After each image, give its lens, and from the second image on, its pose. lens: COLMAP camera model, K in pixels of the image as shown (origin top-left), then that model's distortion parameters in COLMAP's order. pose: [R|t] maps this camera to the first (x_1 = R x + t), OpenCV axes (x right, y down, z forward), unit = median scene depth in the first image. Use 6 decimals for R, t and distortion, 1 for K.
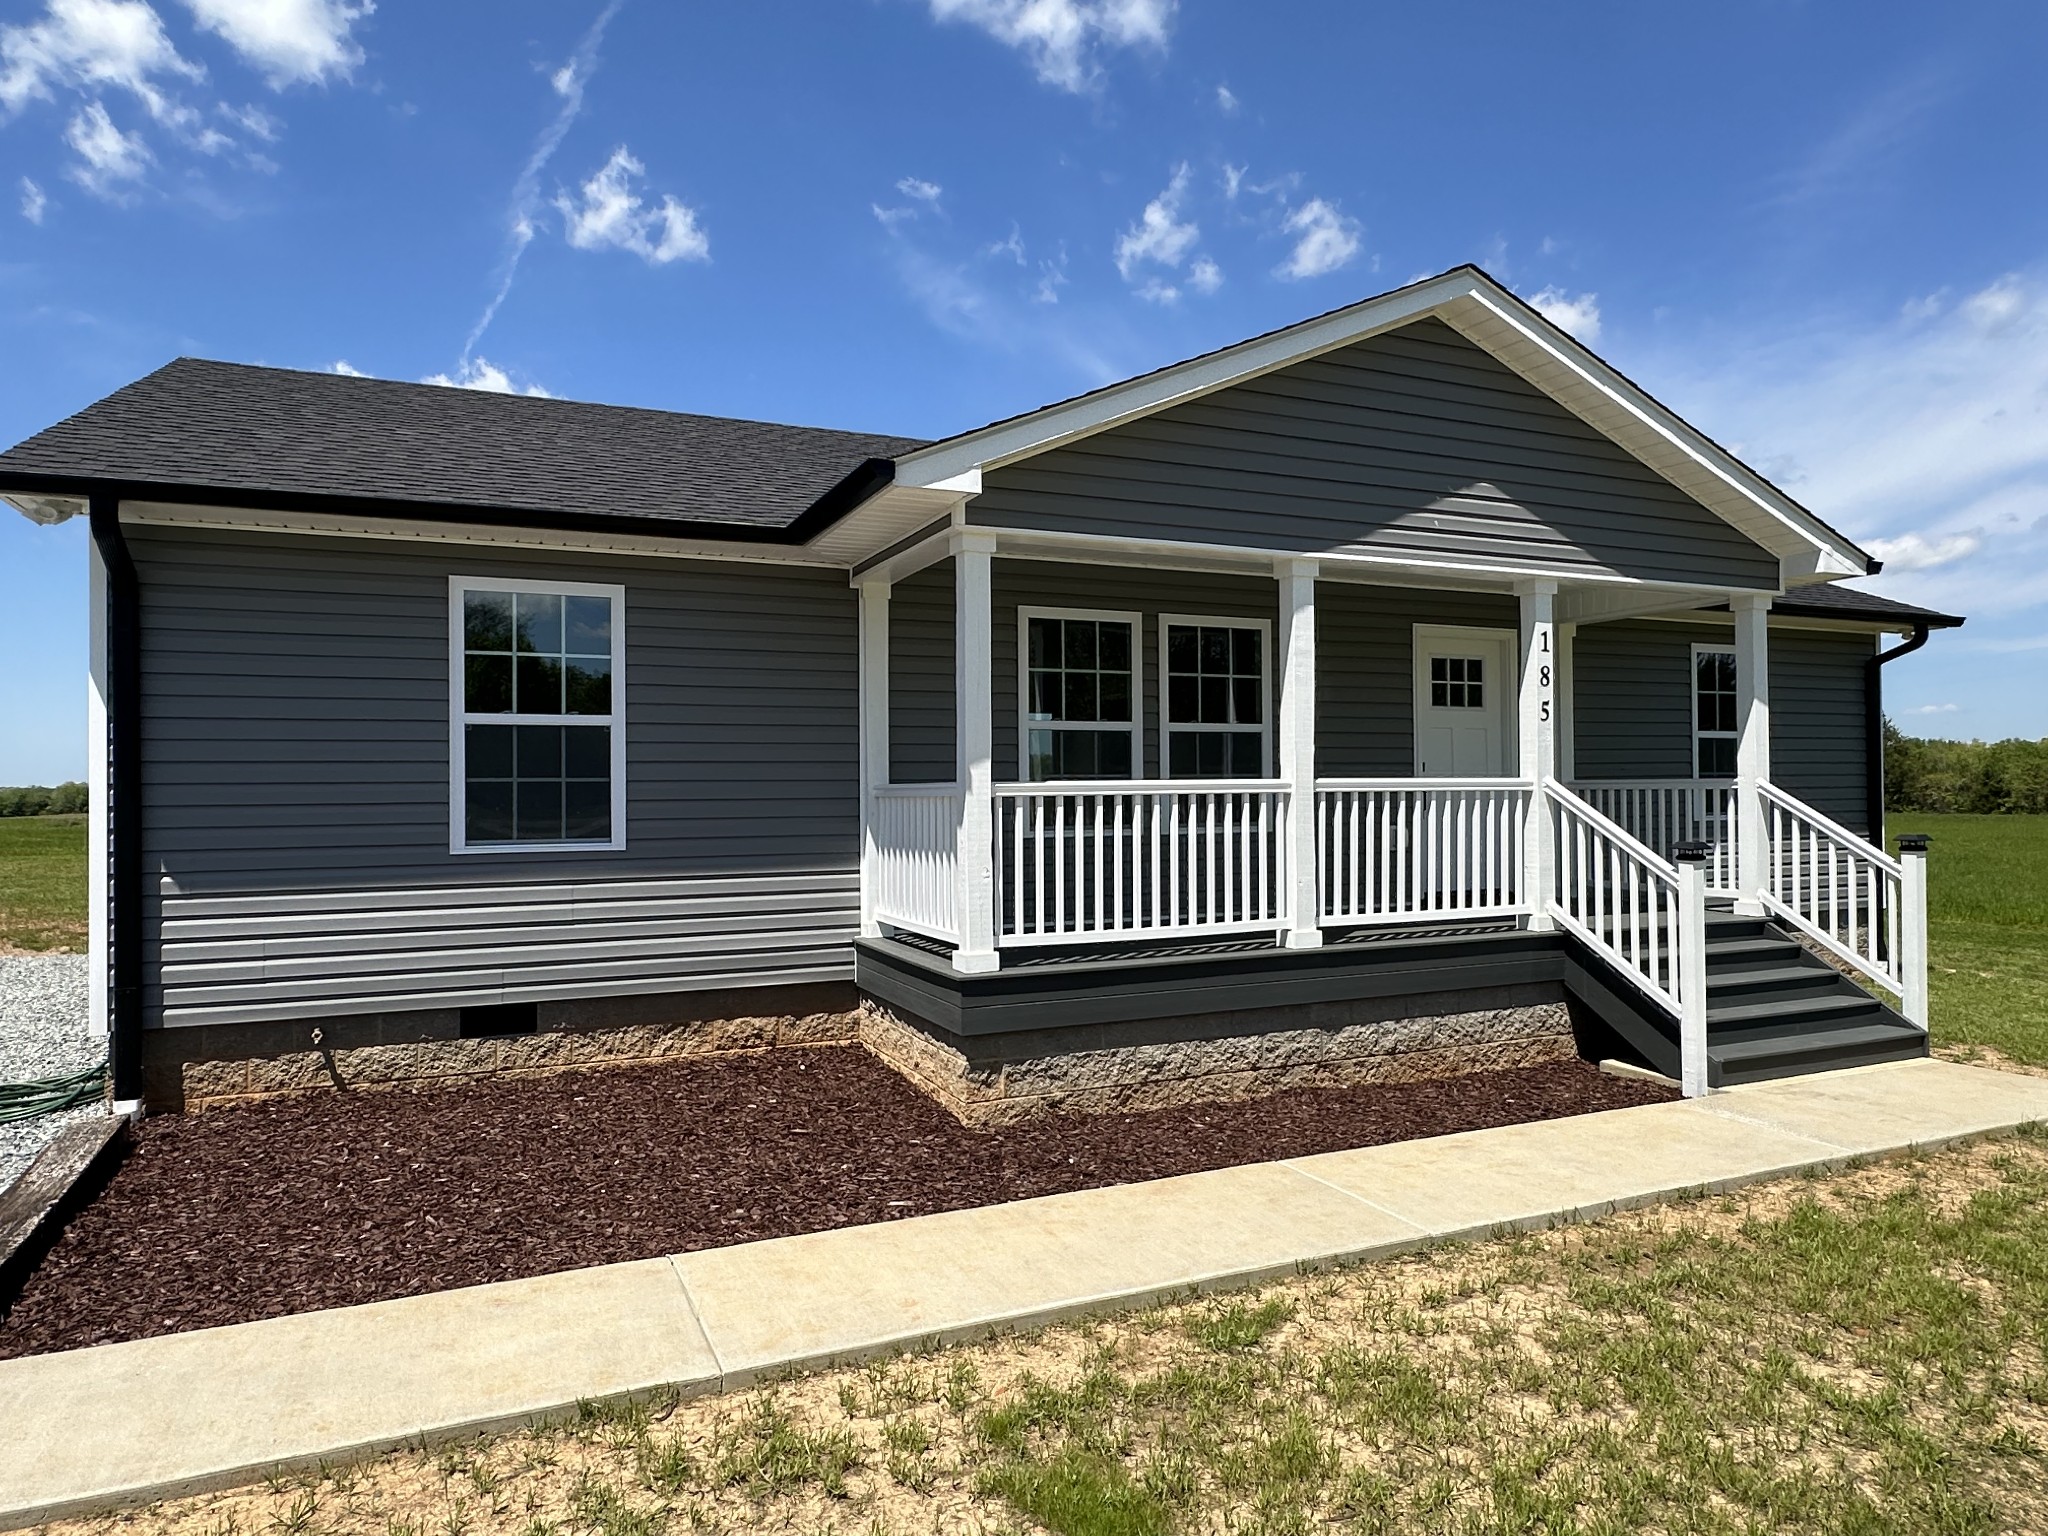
lens RADIAL K [[1260.8, 0, 1020.4], [0, 1260.8, 766.4], [0, 0, 1]] dist [-0.003323, 0.000612]
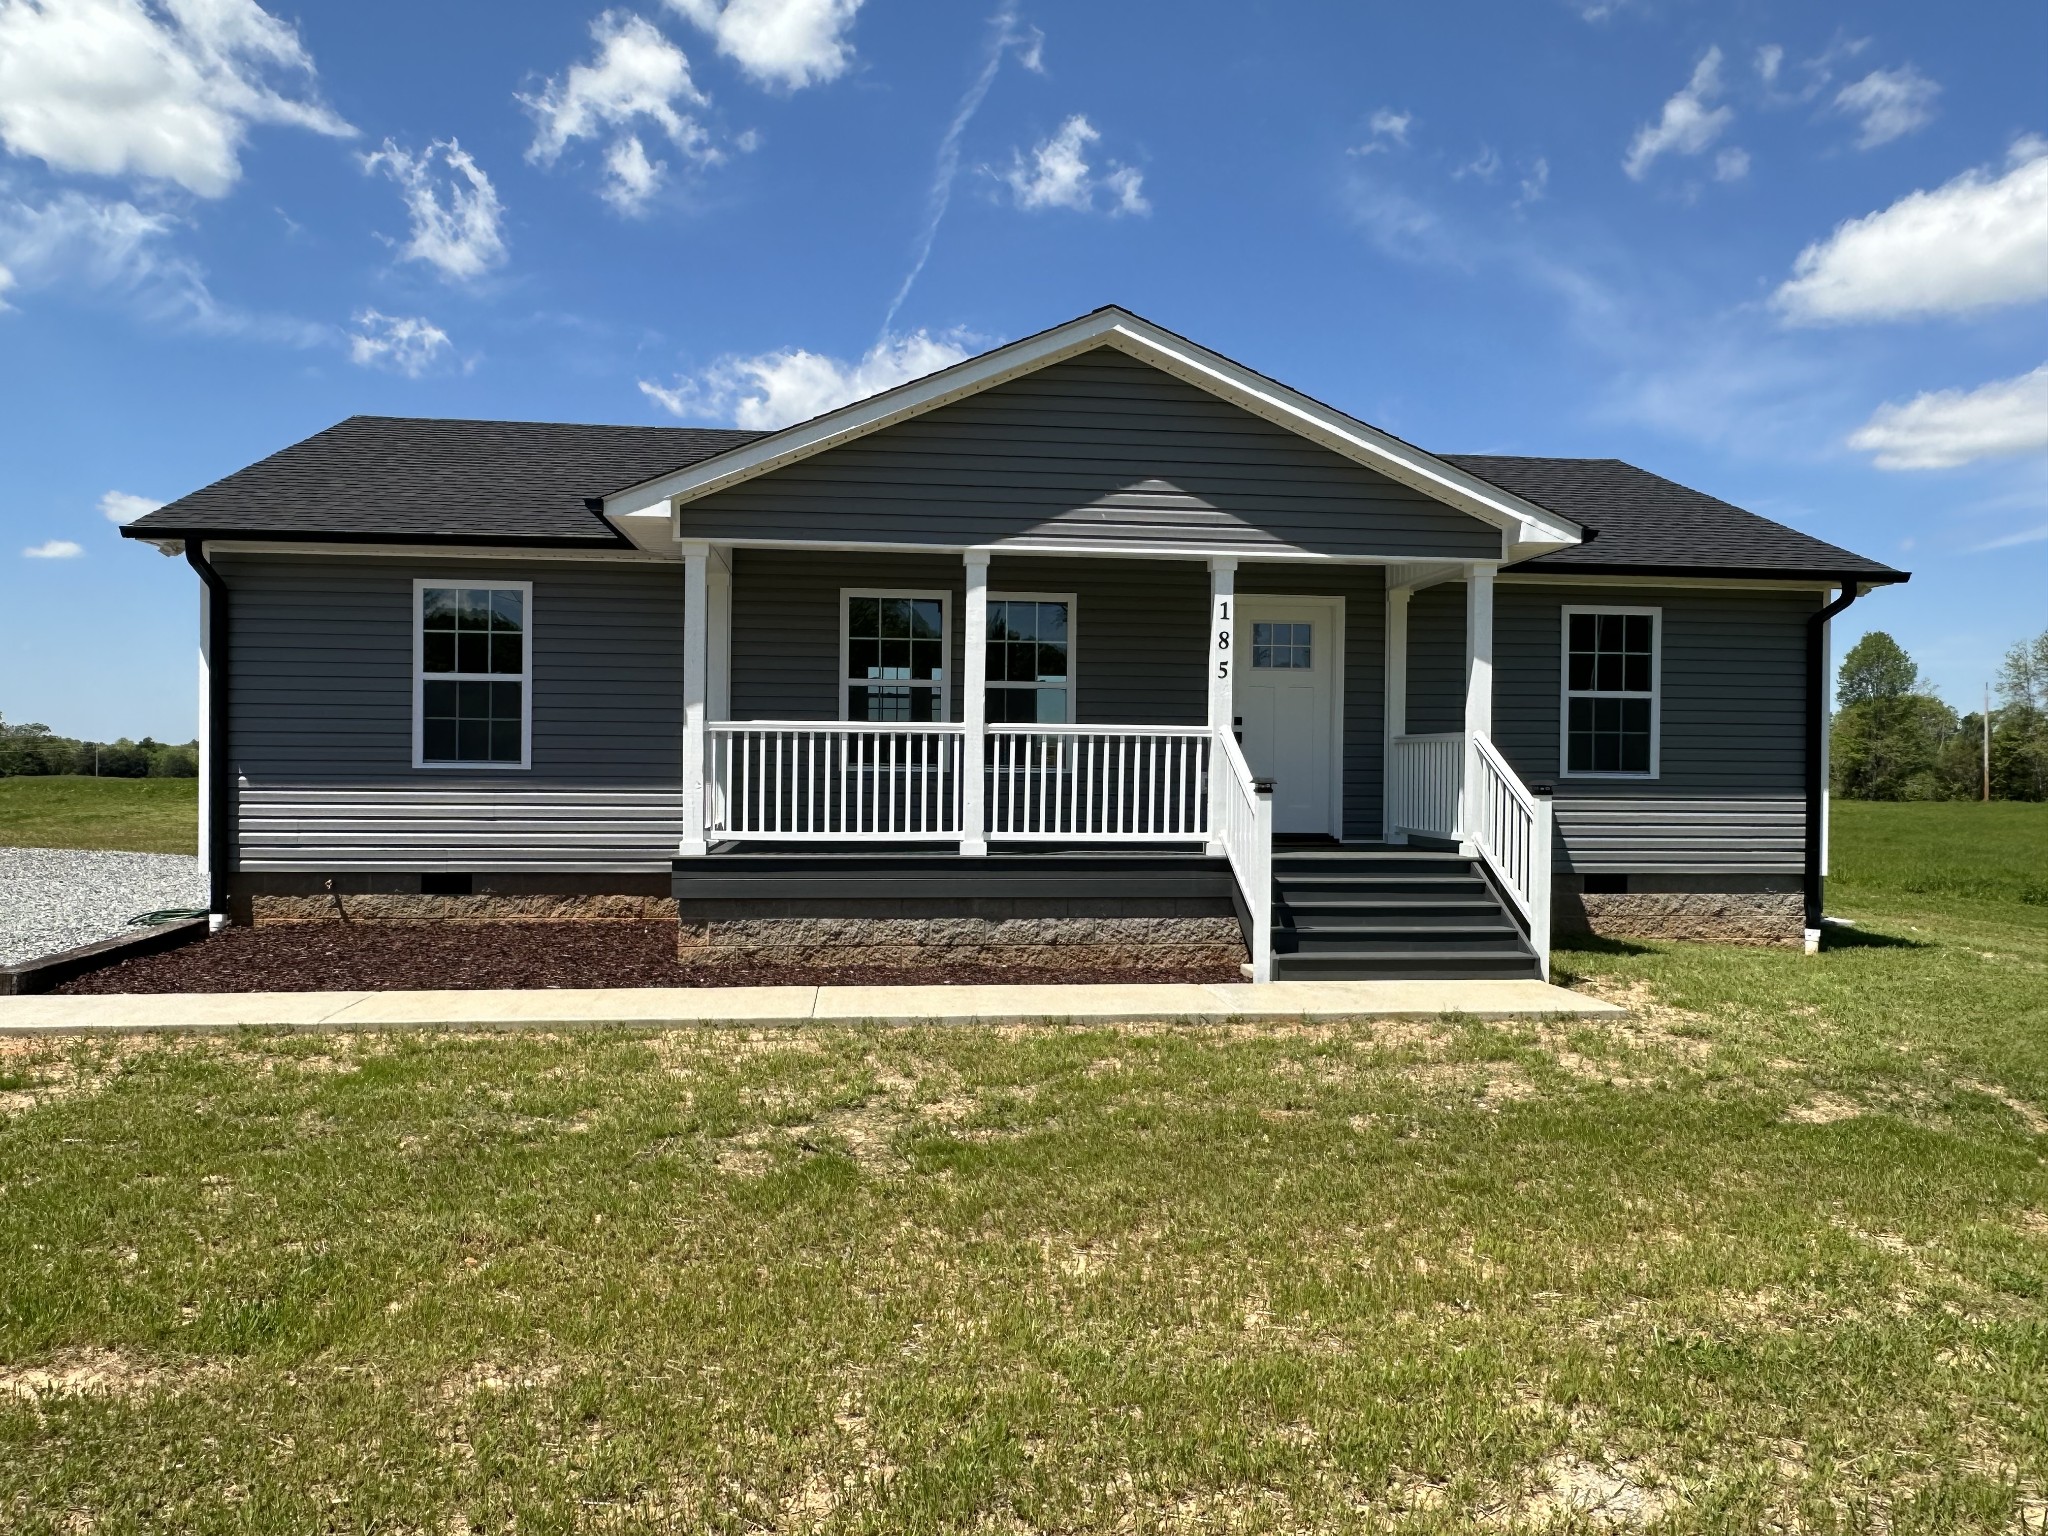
lens RADIAL K [[1376.0, 0, 1035.7], [0, 1376.0, 766.1], [0, 0, 1]] dist [0.002425, -0.011886]
pose [[0.954973, 0.018038, -0.296144, 0.694373], [-0.013076, 0.999739, 0.018728, 0.026672], [0.296405, -0.014012, 0.954960, -0.309804]]
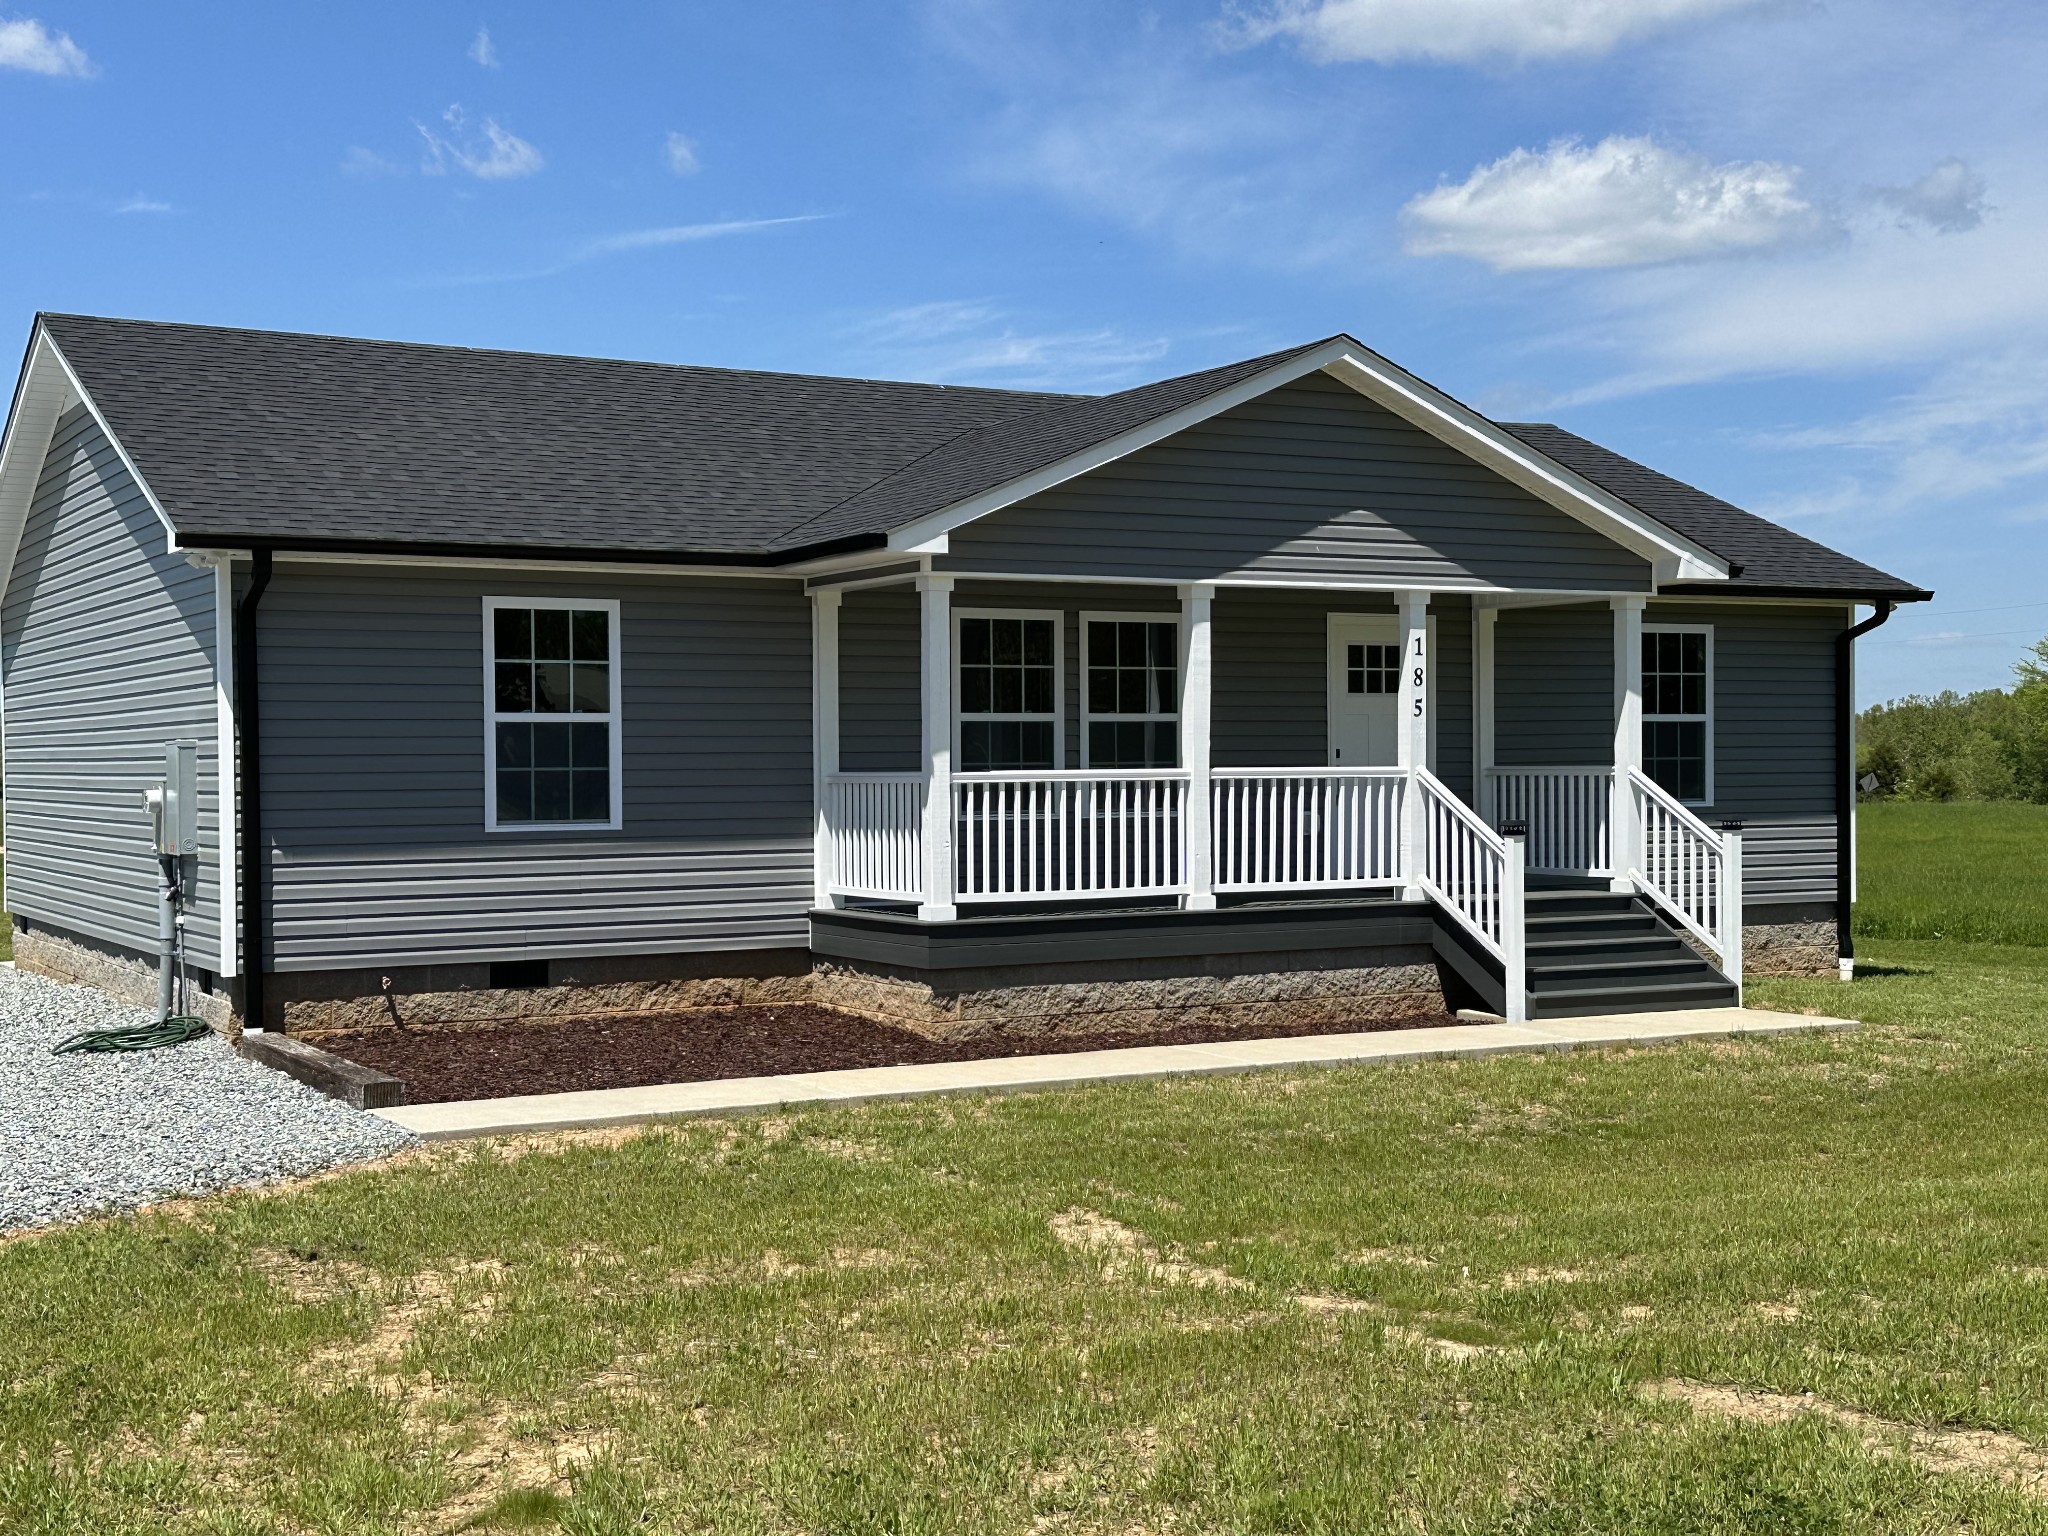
lens RADIAL K [[2555.8, 0, 1020.8], [0, 2555.8, 772.5], [0, 0, 1]] dist [0.109527, 0.000000]
pose [[0.995825, -0.000021, 0.091286, -0.165948], [-0.001751, 0.999812, 0.019336, -0.032534], [-0.091269, -0.019415, 0.995637, -1.393580]]
